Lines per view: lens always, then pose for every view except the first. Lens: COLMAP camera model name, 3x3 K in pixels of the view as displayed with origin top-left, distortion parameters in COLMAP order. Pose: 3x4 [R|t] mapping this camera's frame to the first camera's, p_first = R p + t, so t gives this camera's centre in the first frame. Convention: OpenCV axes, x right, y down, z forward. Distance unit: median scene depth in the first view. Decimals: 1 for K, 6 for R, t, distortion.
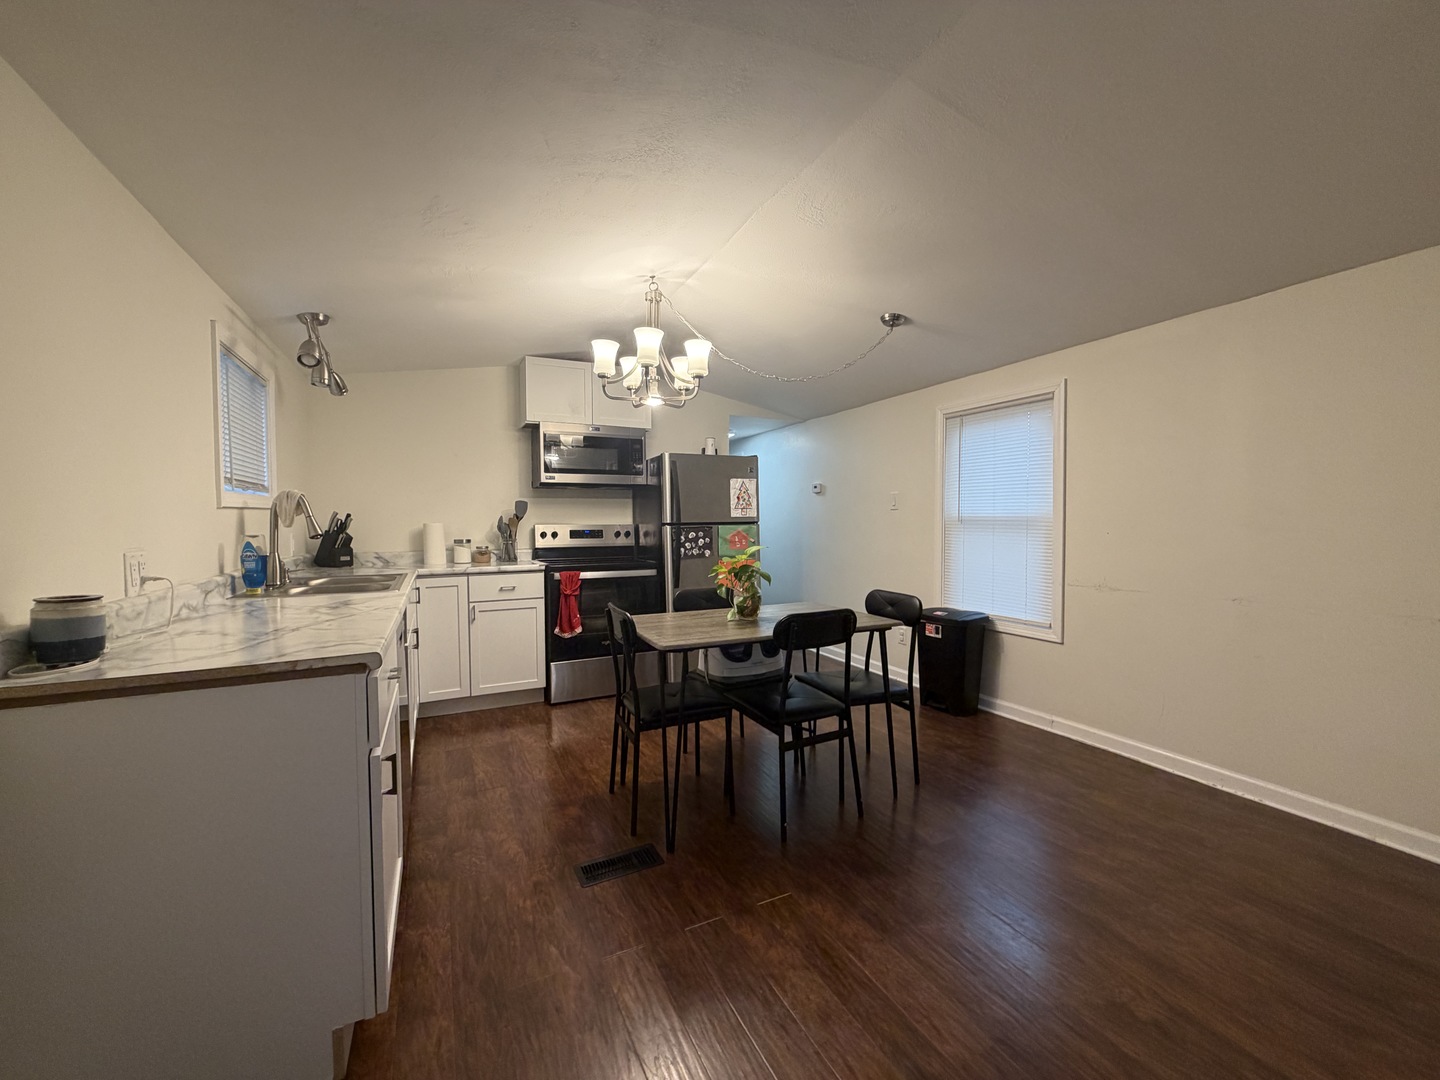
lens RADIAL K [[570.8, 0, 716.3], [0, 570.8, 539.2], [0, 0, 1]] dist [-0.001230, 0.000004]
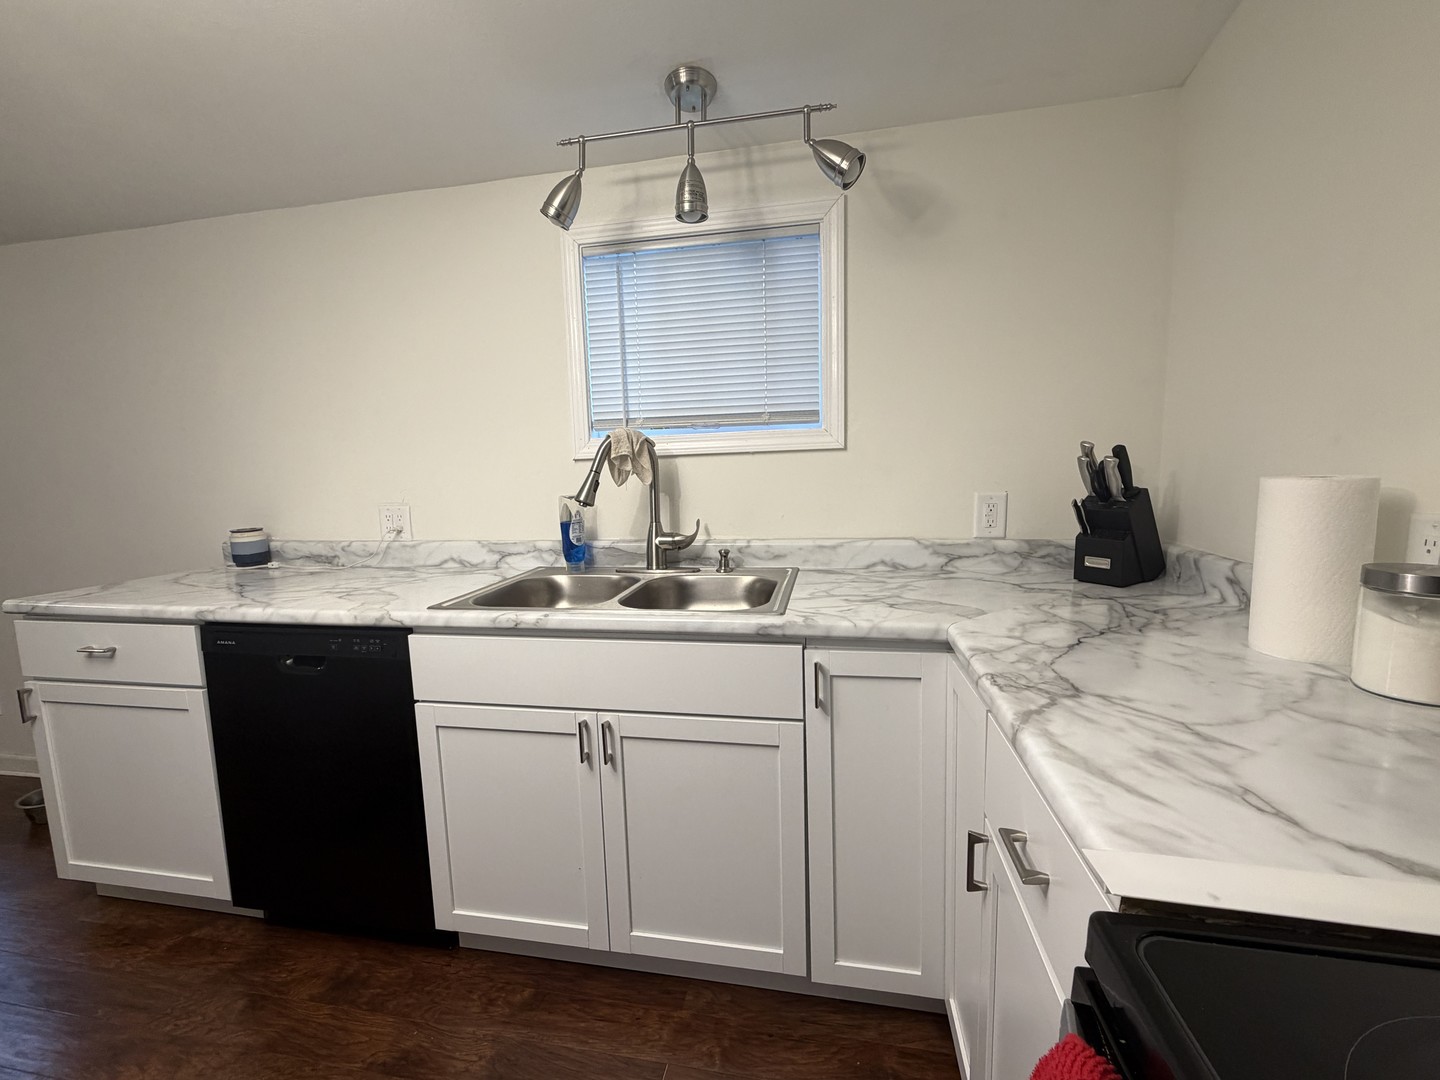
lens RADIAL K [[605.8, 0, 720.1], [0, 605.8, 538.7], [0, 0, 1]] dist [-0.001102, -0.000137]
pose [[-0.596726, 0.116460, -0.793949, -0.156018], [-0.000131, 0.989398, 0.145227, -0.038001], [0.802445, 0.086765, -0.590385, 0.937962]]
